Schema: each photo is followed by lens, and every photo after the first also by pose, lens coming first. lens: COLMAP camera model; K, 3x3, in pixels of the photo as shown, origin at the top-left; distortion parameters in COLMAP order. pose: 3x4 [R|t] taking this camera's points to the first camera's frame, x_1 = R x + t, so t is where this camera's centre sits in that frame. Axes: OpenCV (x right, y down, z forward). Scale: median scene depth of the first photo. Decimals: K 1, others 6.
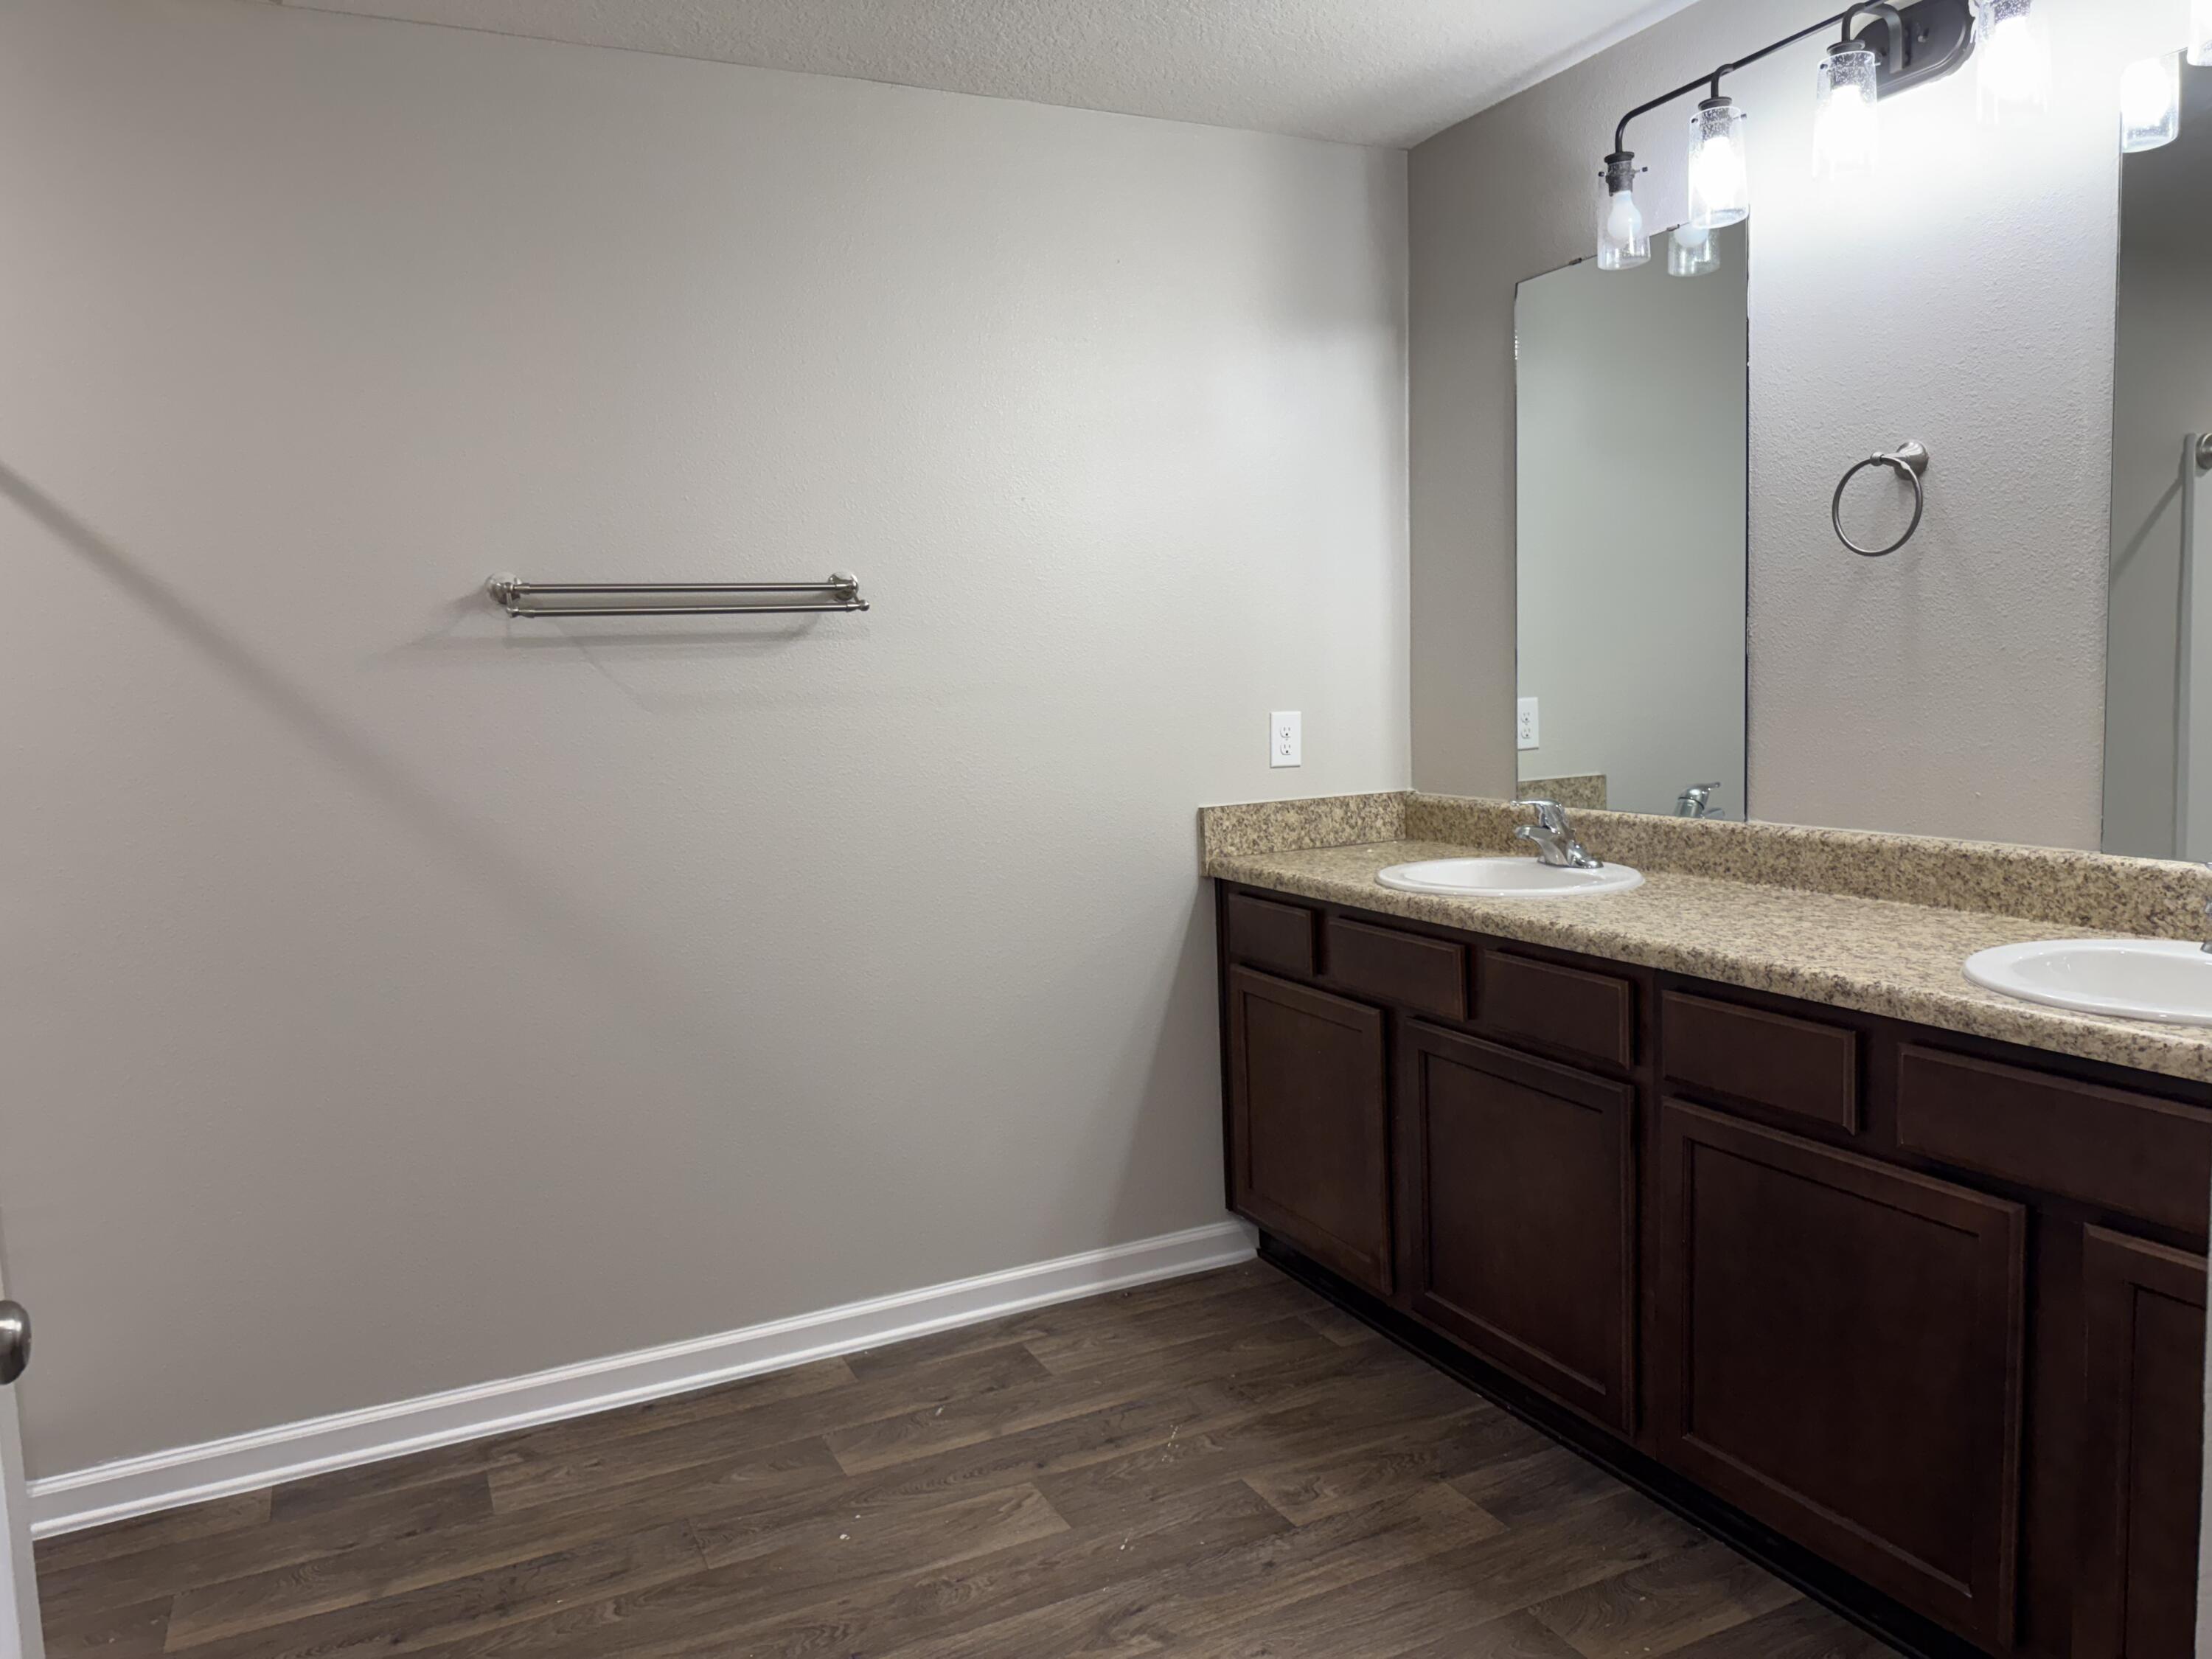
lens RADIAL K [[1581.4, 0, 1088.4], [0, 1581.4, 810.6], [0, 0, 1]] dist [0.047891, -0.051301]
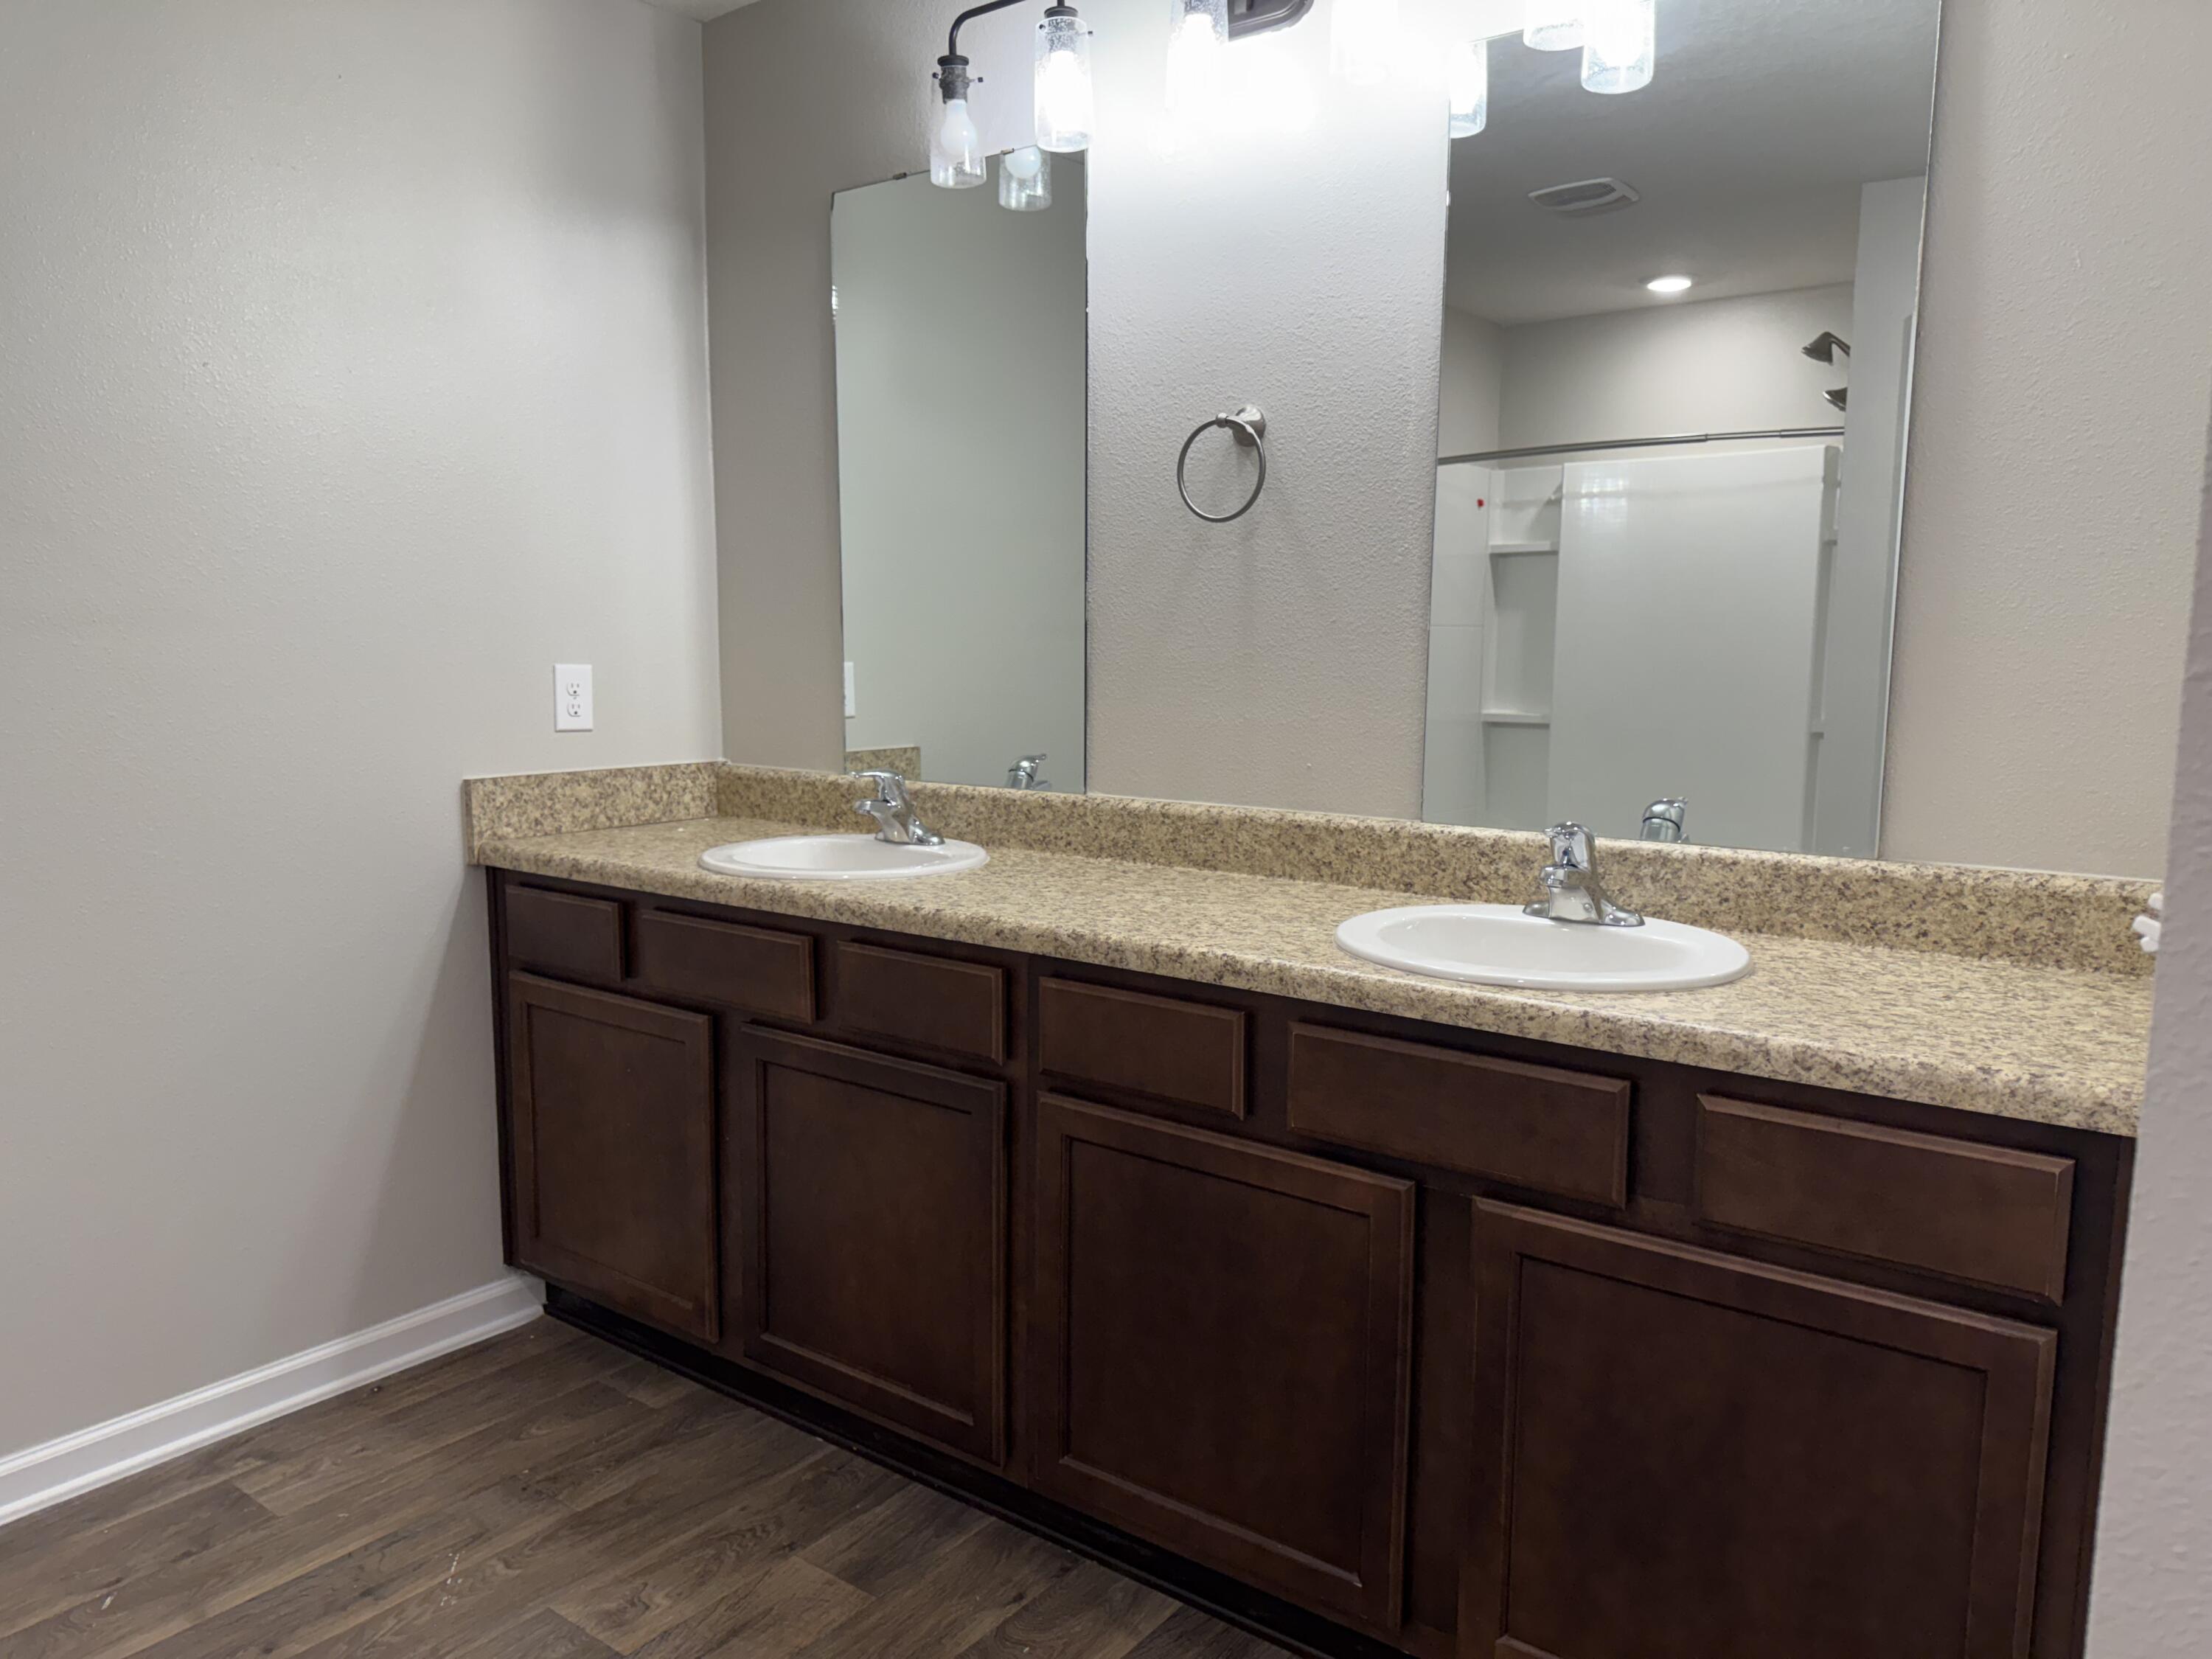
lens RADIAL K [[1581.4, 0, 1085.3], [0, 1581.4, 843.6], [0, 0, 1]] dist [0.047891, -0.051301]
pose [[0.890993, -0.017510, 0.453679, -0.018898], [0.001844, 0.999387, 0.034950, 0.003351], [-0.454013, -0.030304, 0.890479, 0.139139]]
